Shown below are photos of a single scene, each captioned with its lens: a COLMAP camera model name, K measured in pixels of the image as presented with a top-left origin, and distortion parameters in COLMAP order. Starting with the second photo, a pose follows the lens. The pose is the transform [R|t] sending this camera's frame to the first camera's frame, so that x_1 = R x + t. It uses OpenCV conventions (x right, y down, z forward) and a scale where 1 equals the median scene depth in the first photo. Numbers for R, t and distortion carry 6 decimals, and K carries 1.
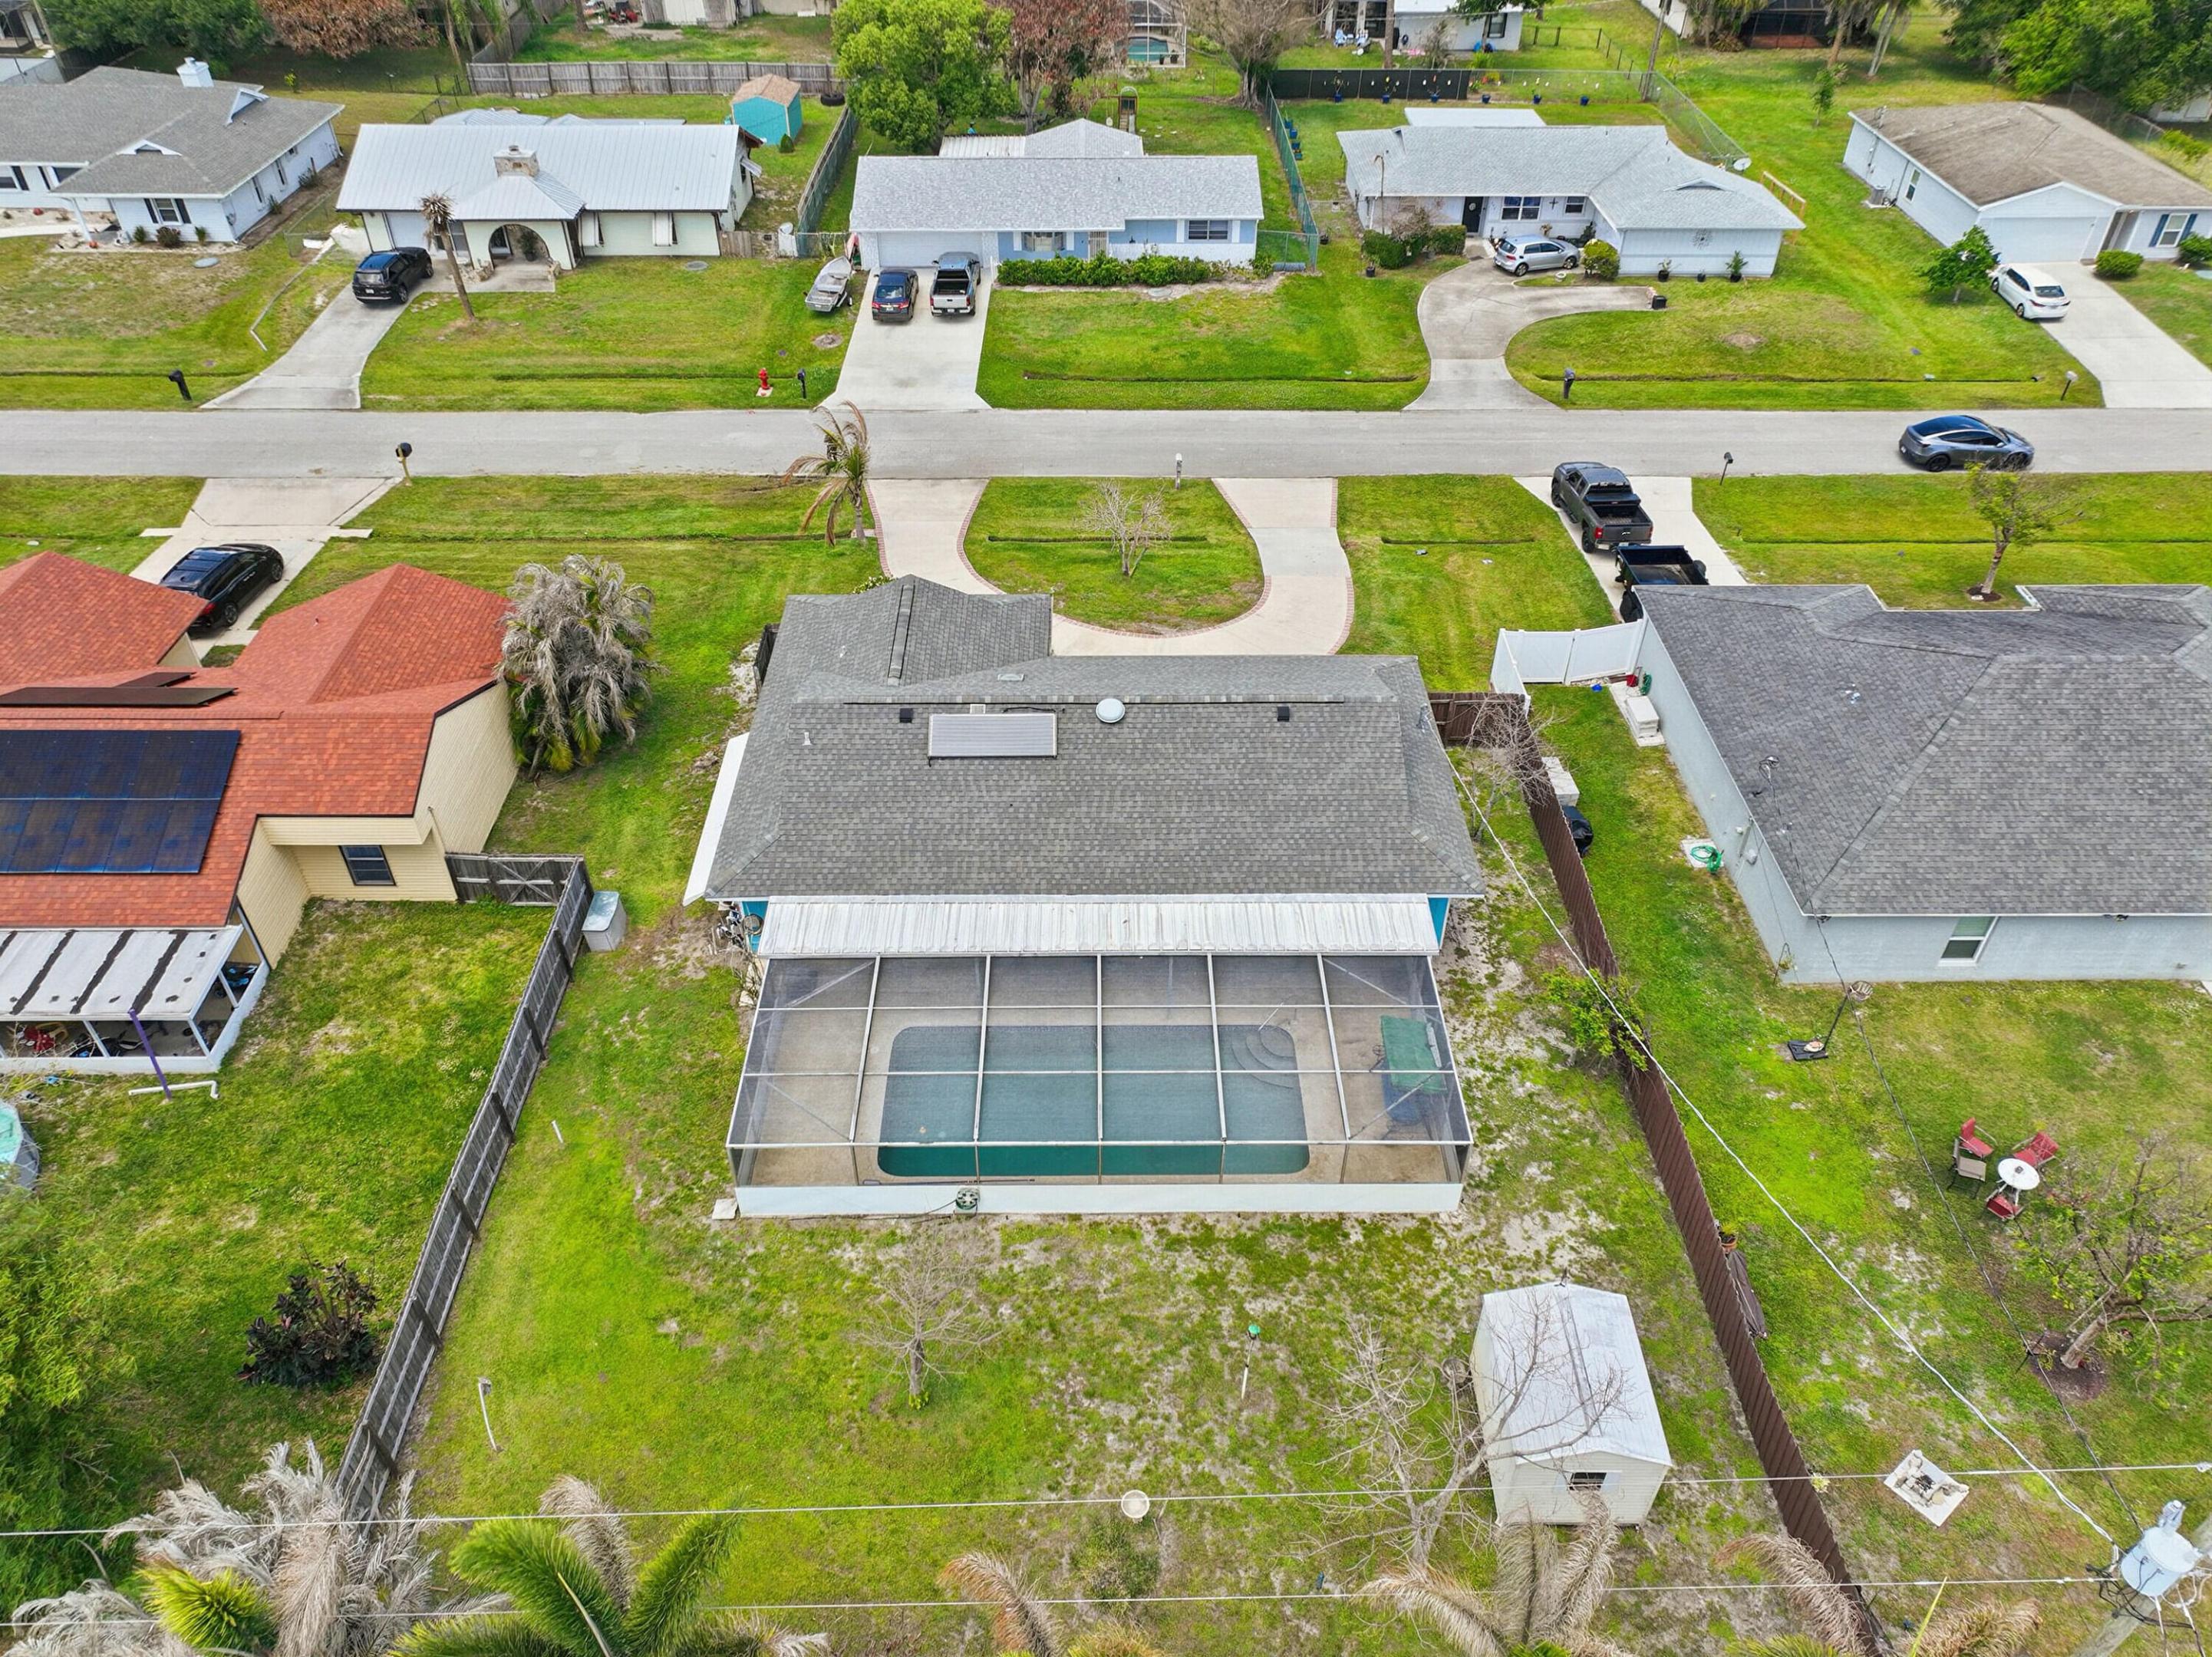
lens RADIAL K [[1552.9, 0, 1105.9], [0, 1552.9, 823.5], [0, 0, 1]] dist [-0.002100, 0.018559]
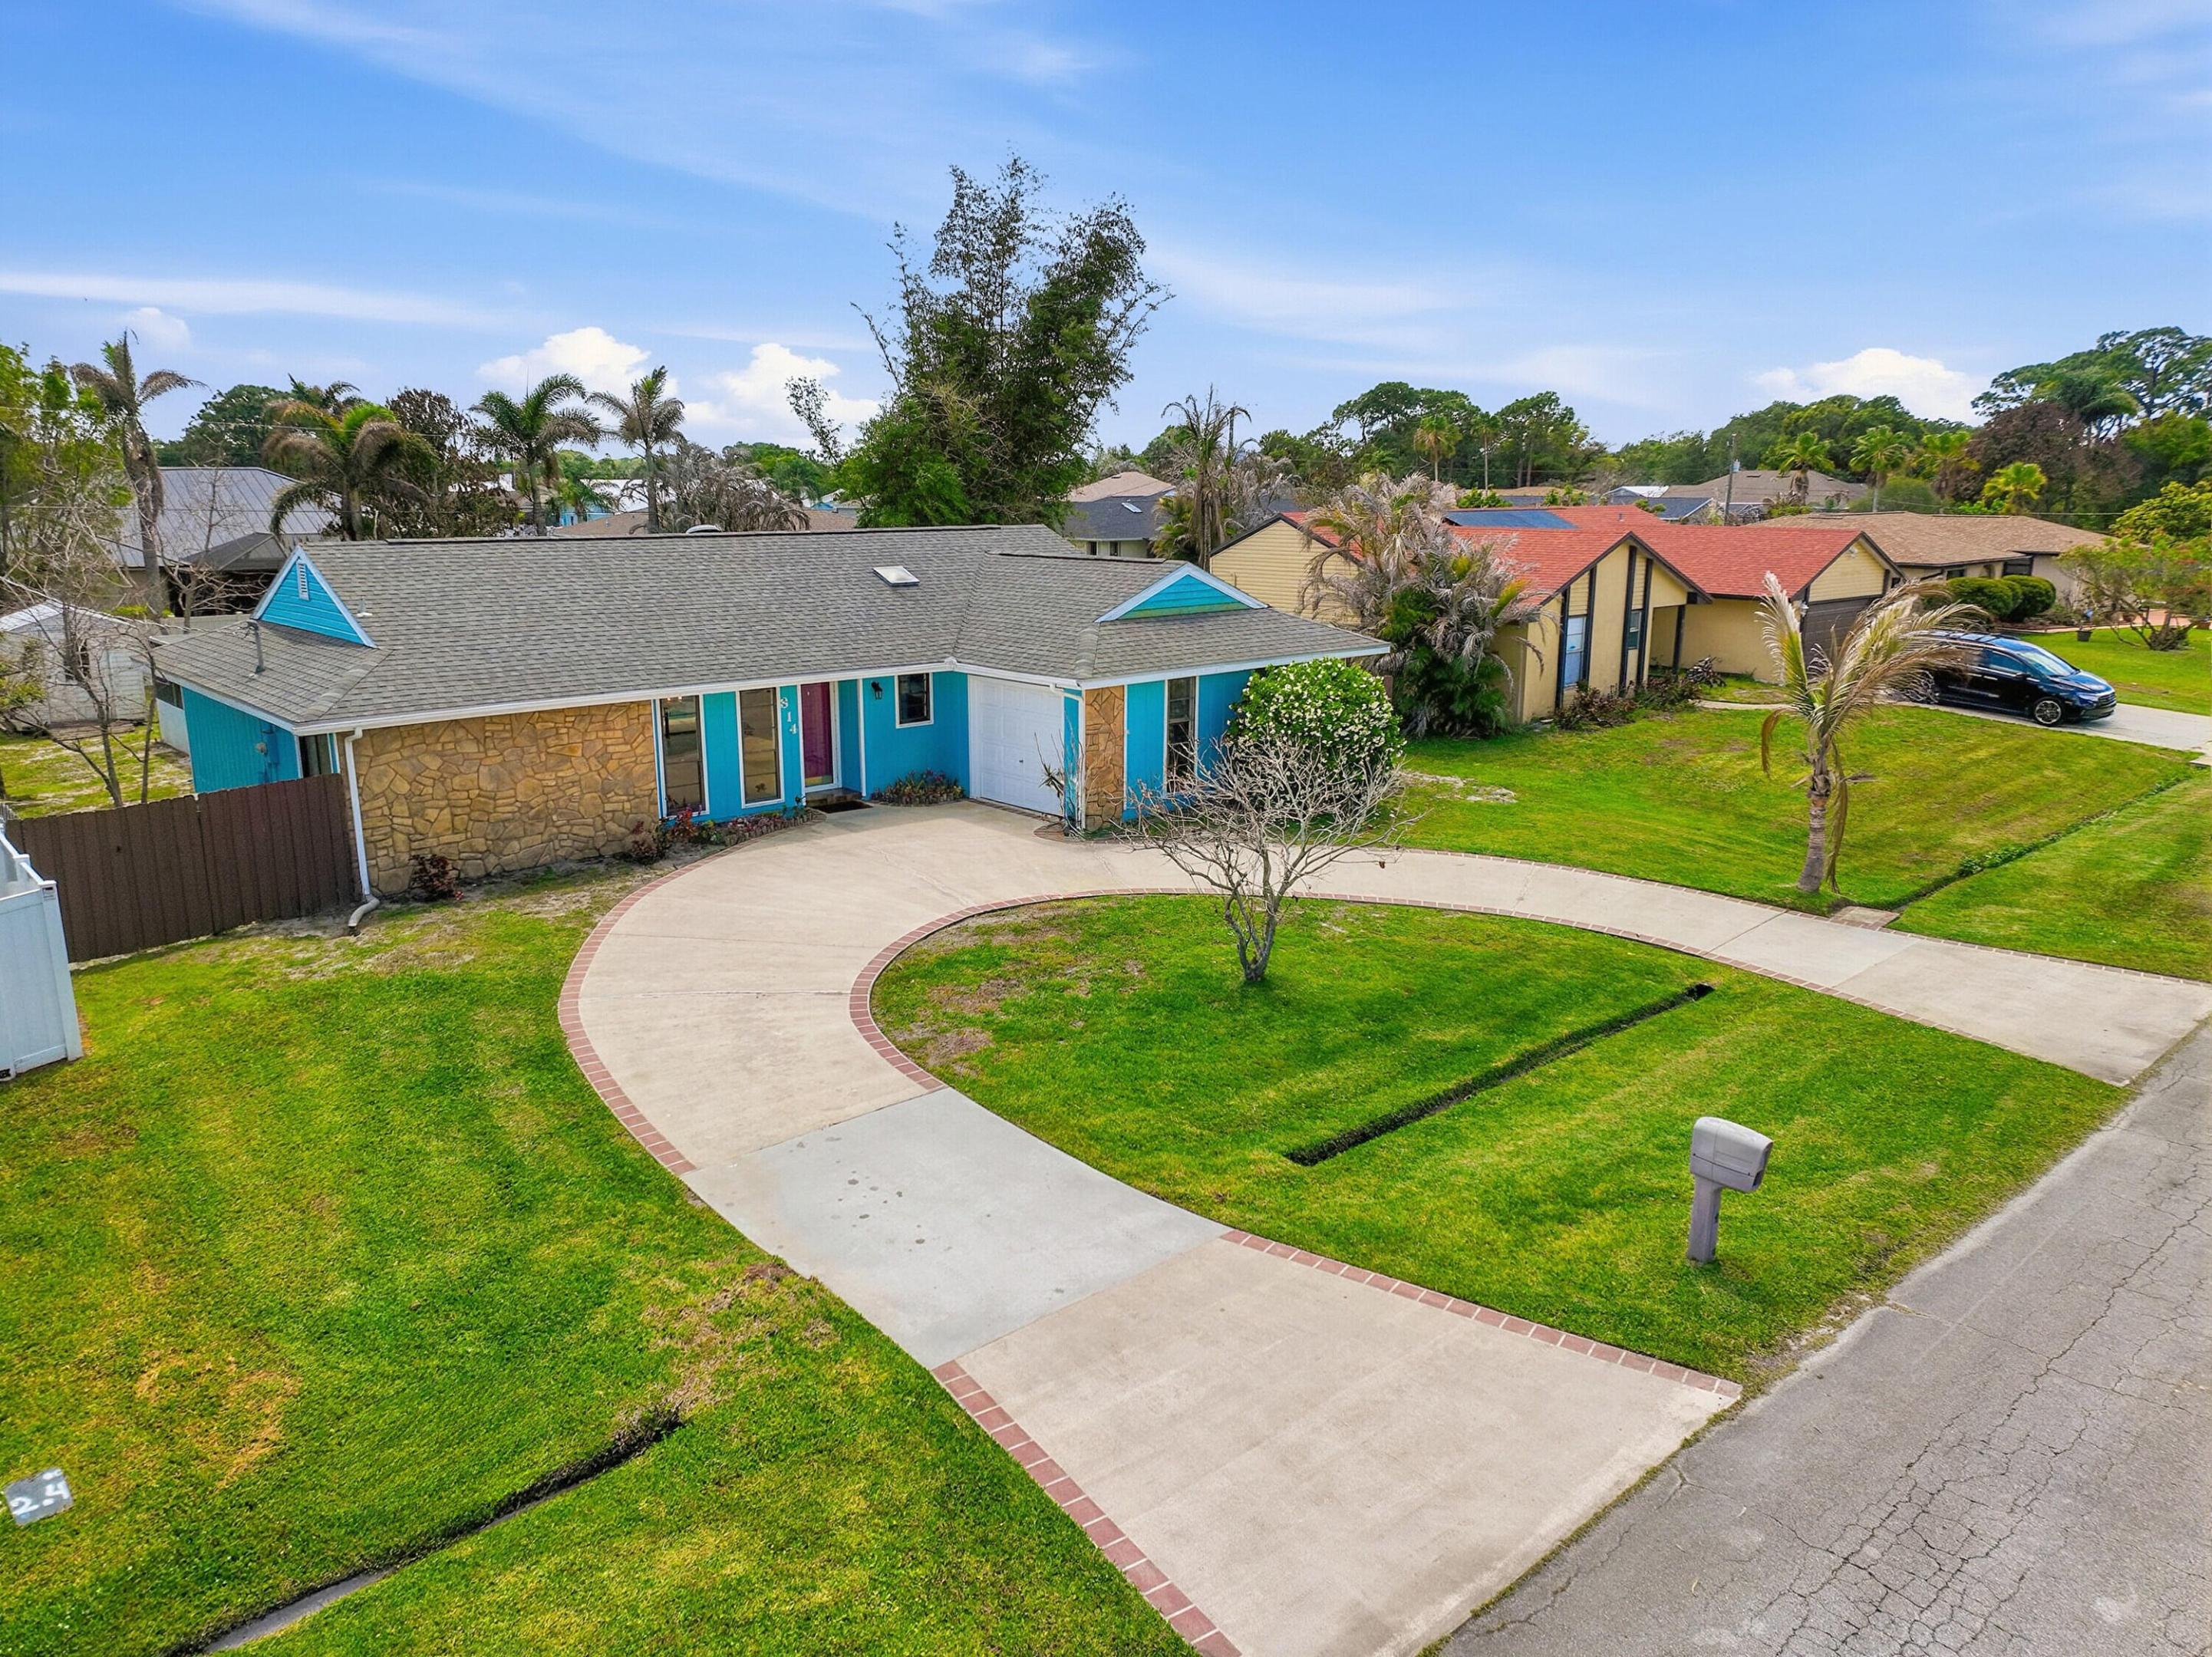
lens RADIAL K [[1544.2, 0, 1108.1], [0, 1544.2, 837.5], [0, 0, 1]] dist [0.004367, 0.000869]
pose [[-0.750399, 0.148287, -0.644137, 0.253585], [-0.422452, 0.641905, 0.639916, -0.378975], [0.508366, 0.752309, -0.419041, 1.064335]]
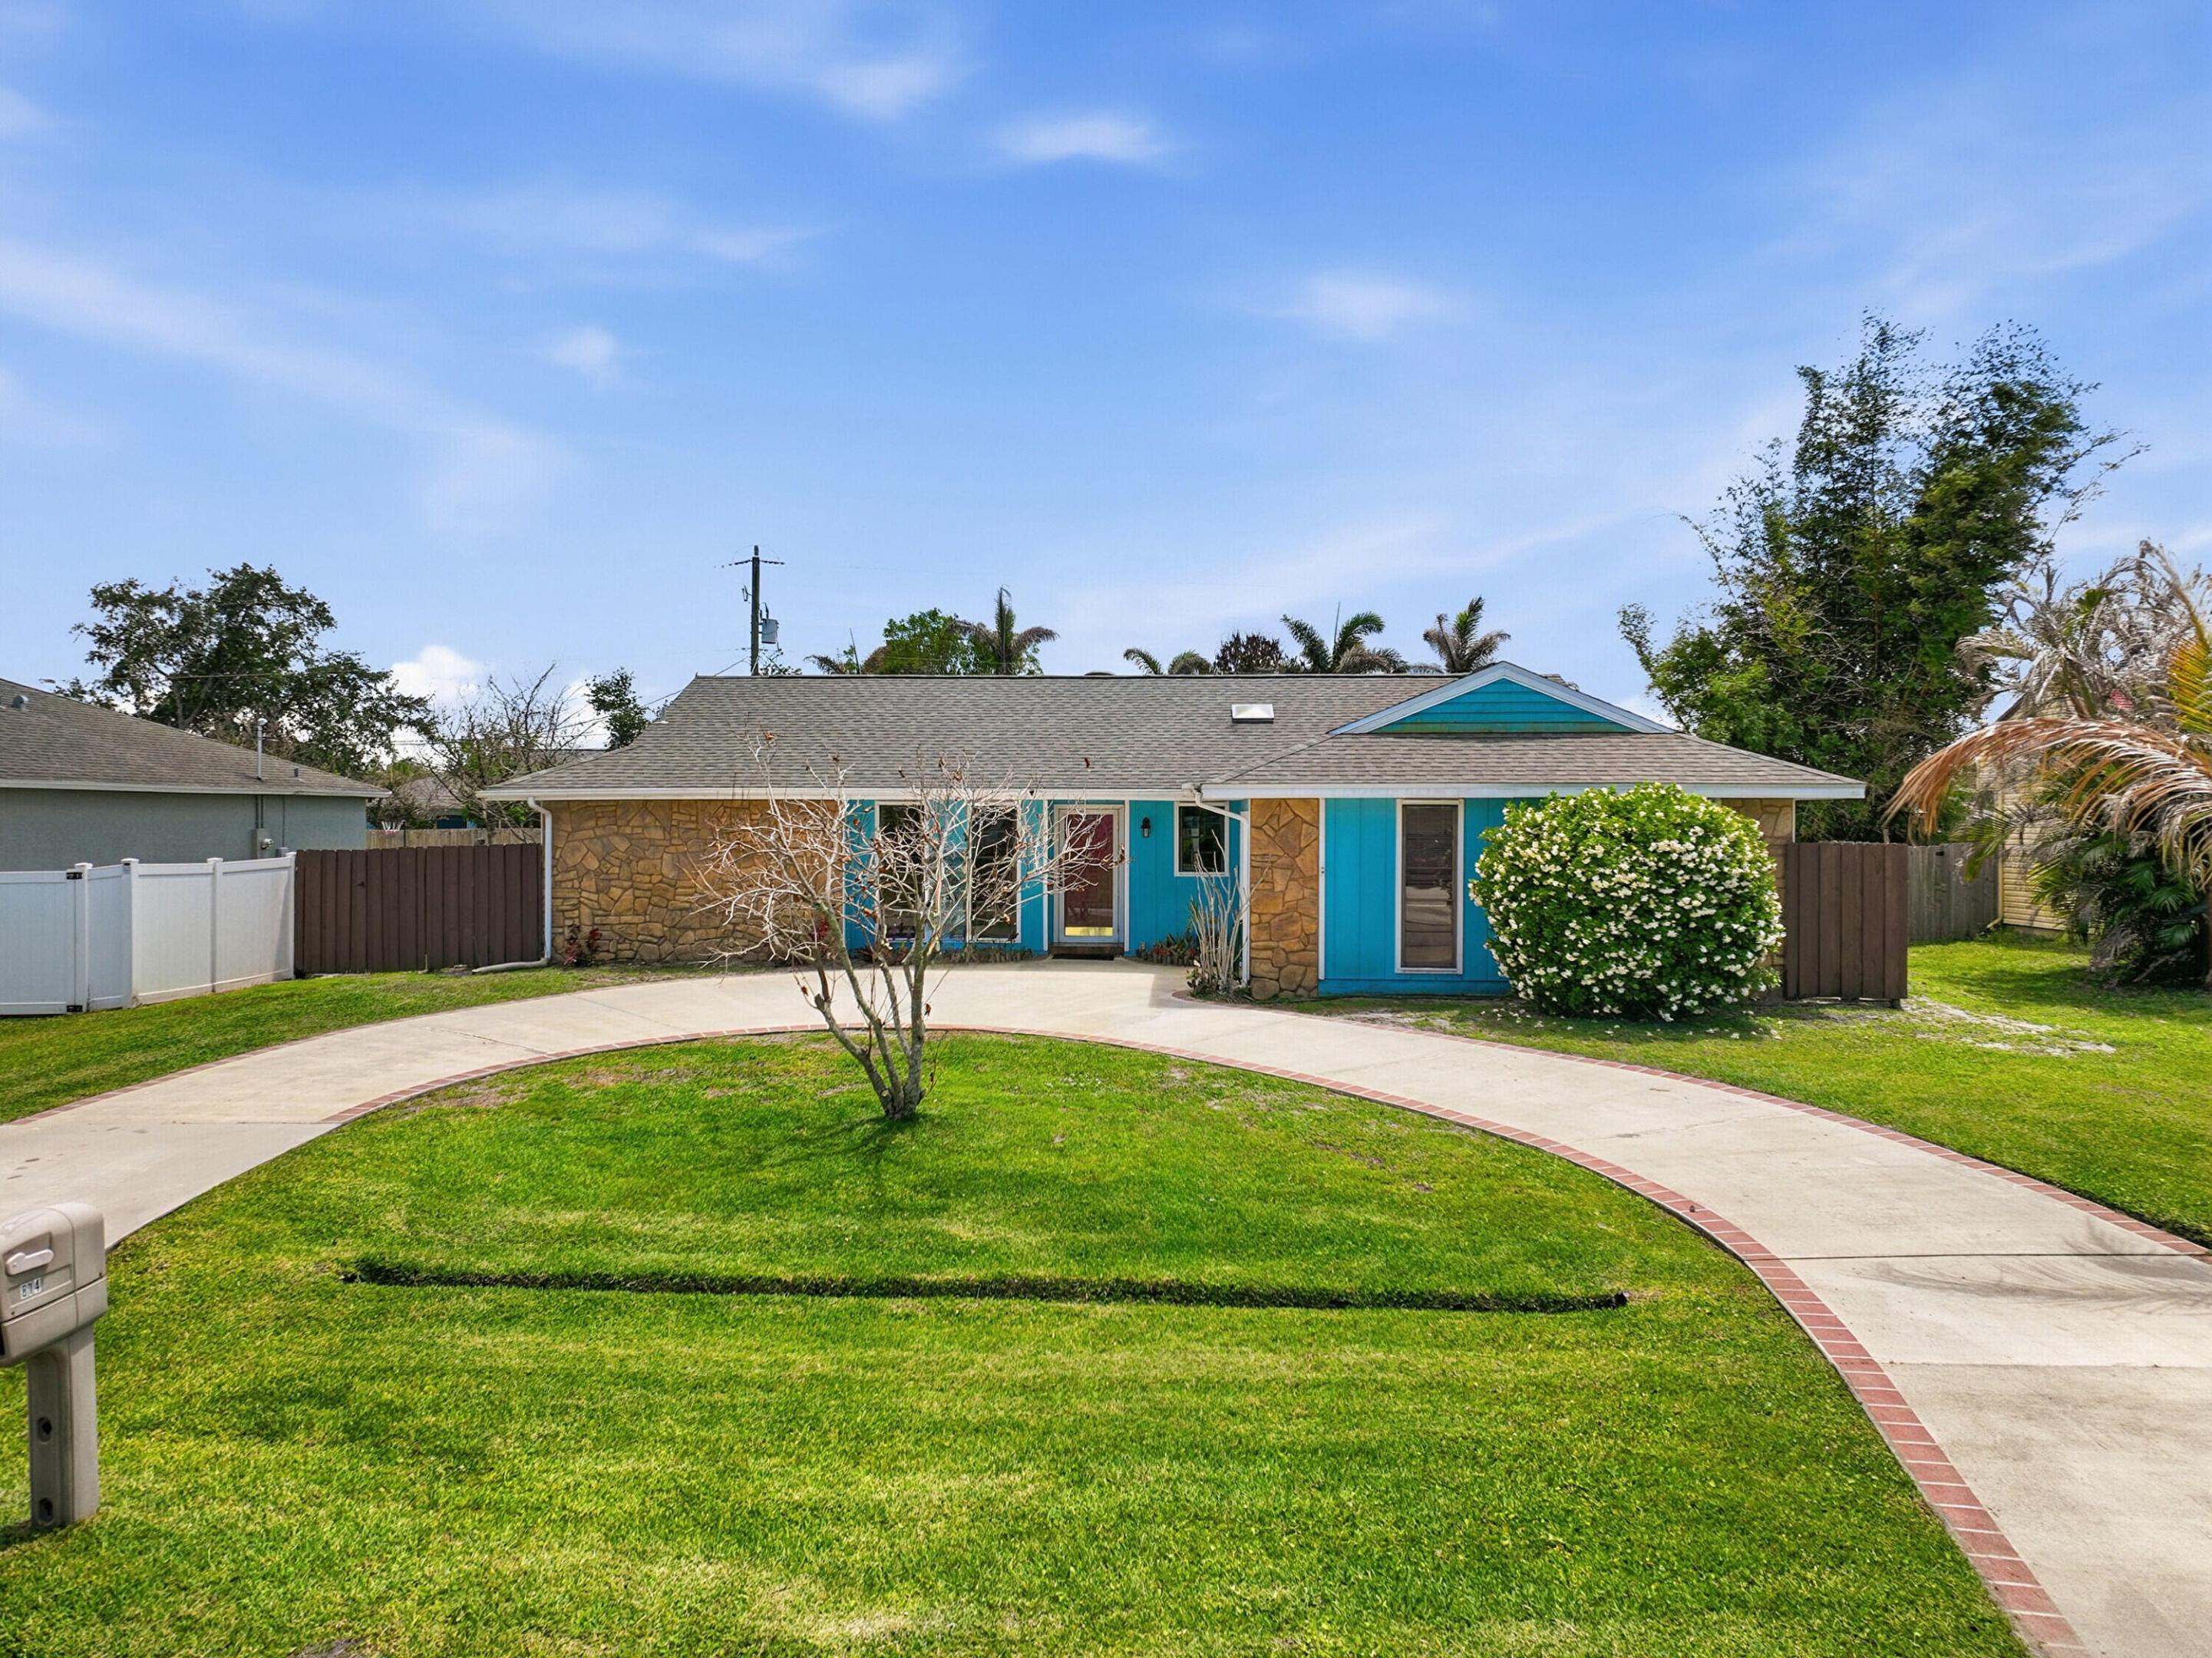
lens RADIAL K [[1553.1, 0, 1105.9], [0, 1553.1, 824.0], [0, 0, 1]] dist [-0.002100, 0.018559]
pose [[-0.998134, -0.004573, 0.060888, -0.030357], [0.035528, 0.767509, 0.640053, -0.334774], [-0.049659, 0.641022, -0.765914, 1.109148]]
